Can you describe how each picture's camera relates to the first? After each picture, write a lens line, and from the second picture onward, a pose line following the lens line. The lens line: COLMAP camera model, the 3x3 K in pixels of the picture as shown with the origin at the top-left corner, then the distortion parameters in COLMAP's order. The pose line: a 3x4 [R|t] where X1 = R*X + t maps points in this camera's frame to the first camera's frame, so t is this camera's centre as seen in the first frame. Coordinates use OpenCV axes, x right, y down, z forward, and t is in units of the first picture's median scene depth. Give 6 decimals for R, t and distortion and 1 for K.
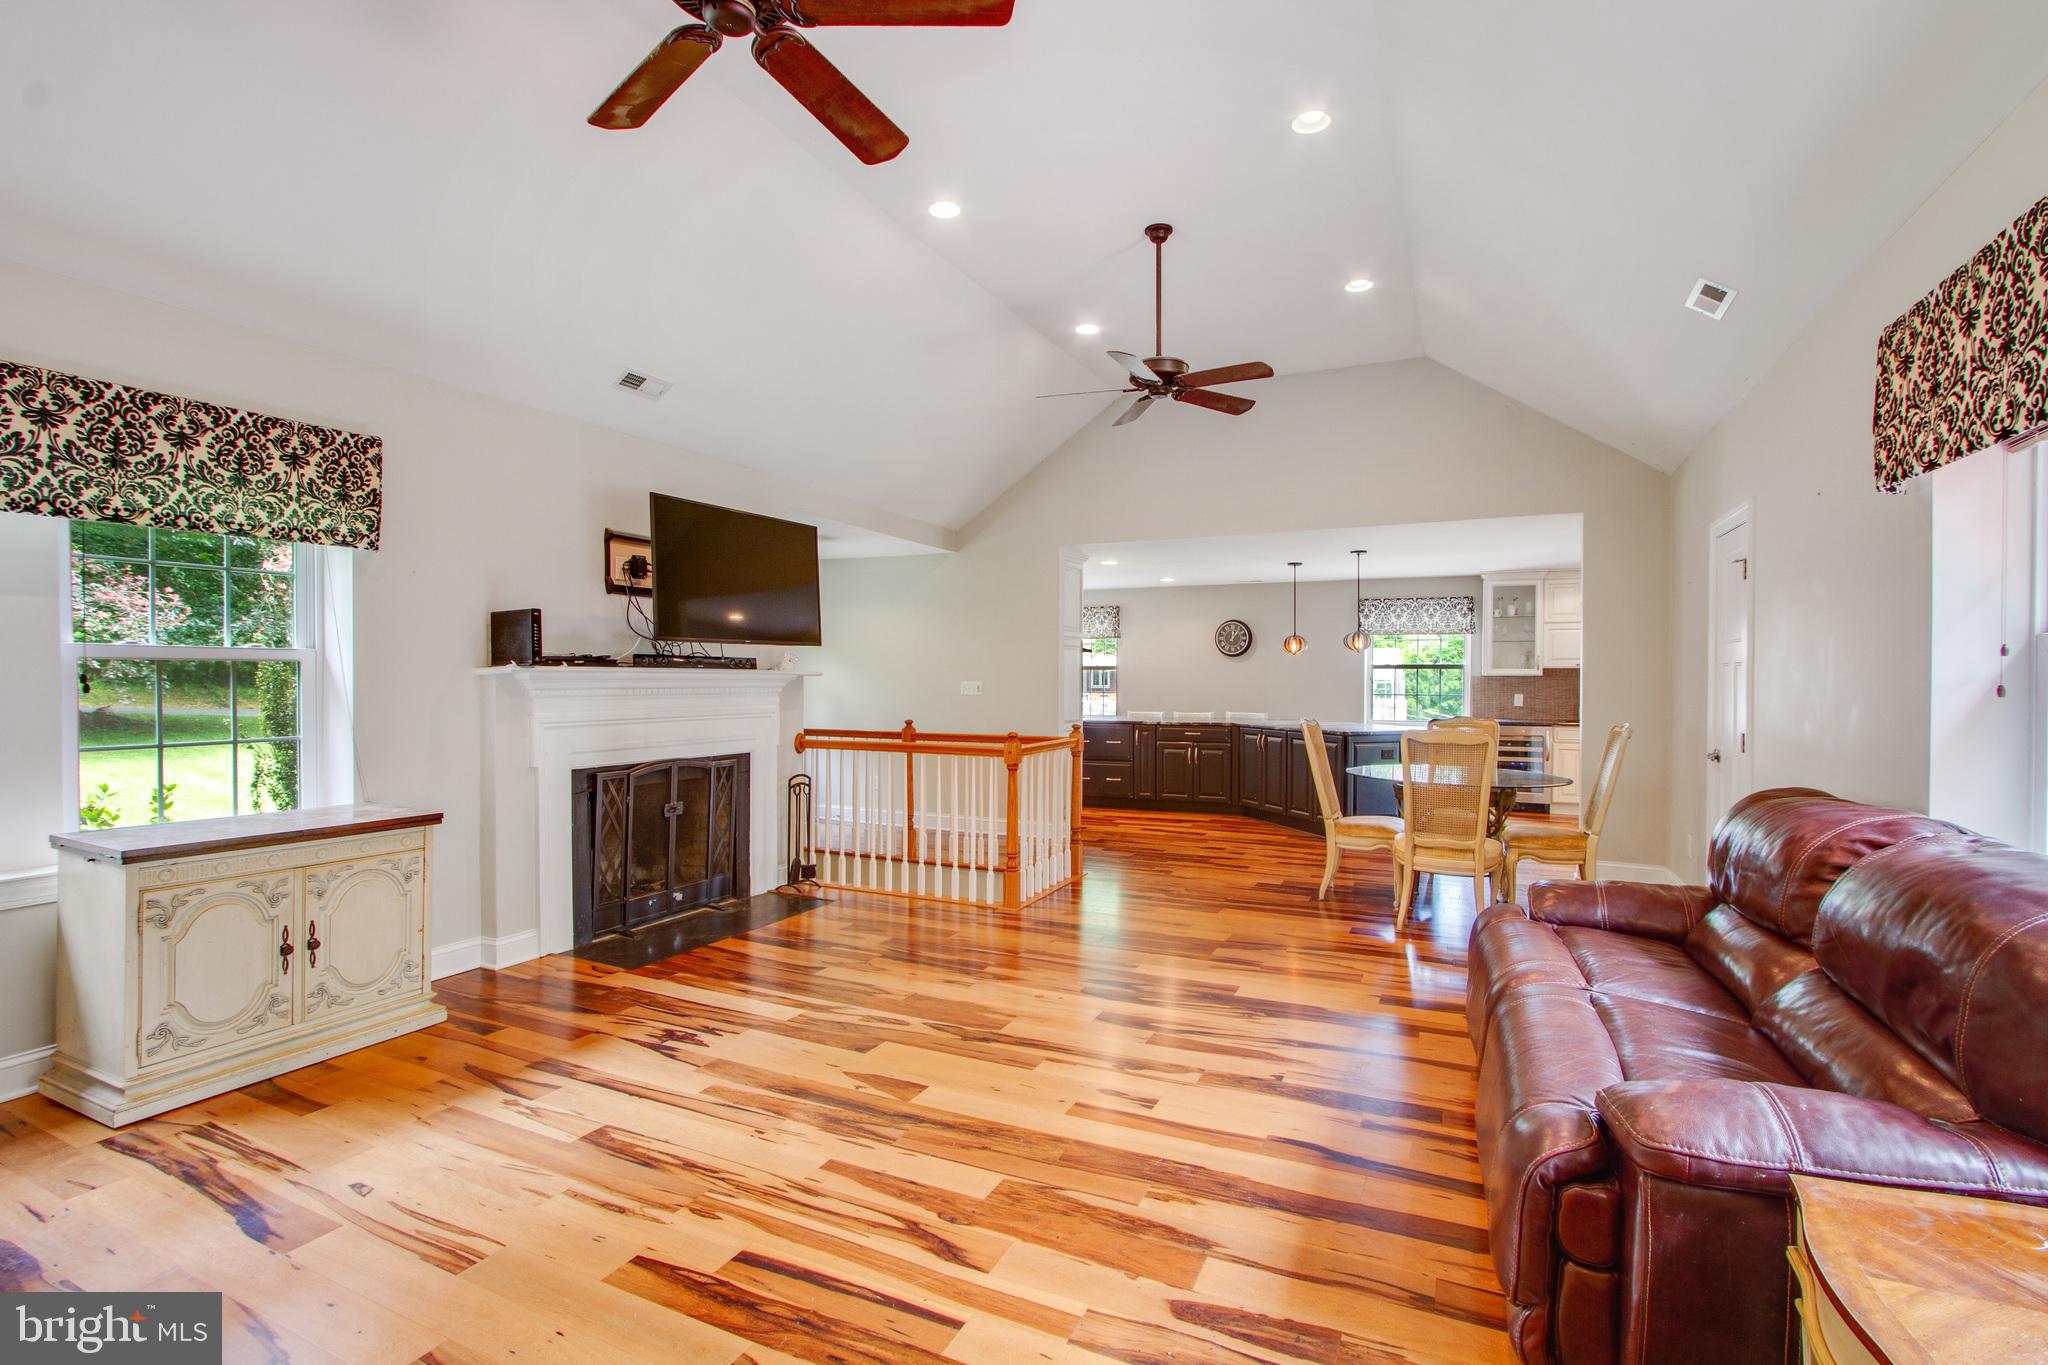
lens RADIAL K [[931.0, 0, 1067.2], [0, 931.0, 678.0], [0, 0, 1]] dist [-0.009622, 0.000804]
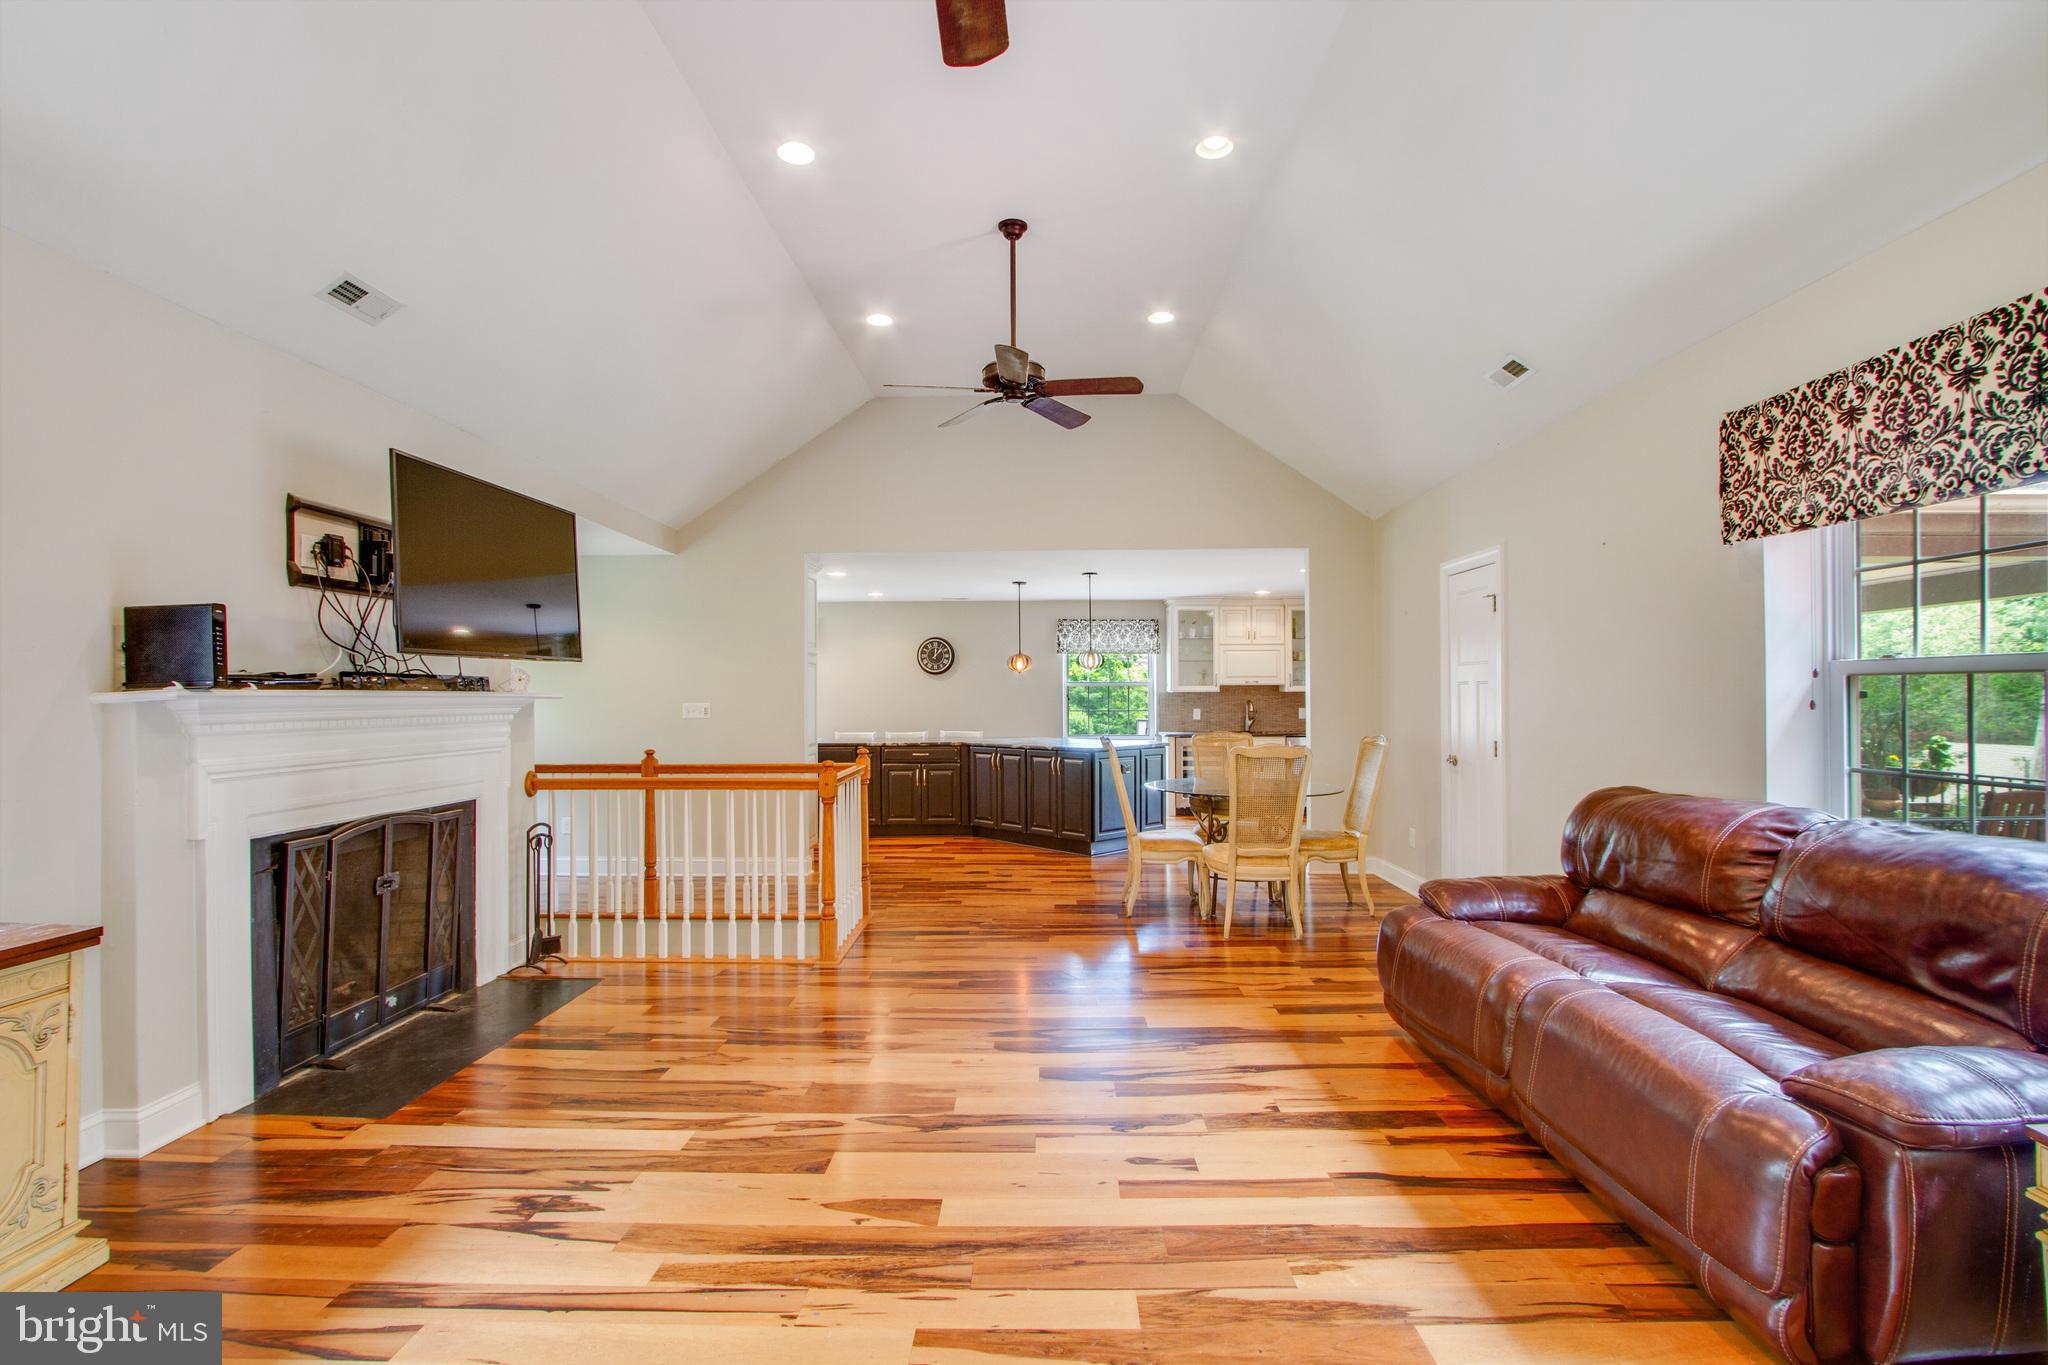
lens RADIAL K [[931.0, 0, 1160.4], [0, 931.0, 682.0], [0, 0, 1]] dist [-0.009622, 0.000804]
pose [[0.915548, -0.001193, 0.402206, -0.162370], [0.007040, 0.999890, -0.013060, -0.003632], [-0.402147, 0.014789, 0.915456, 0.087261]]
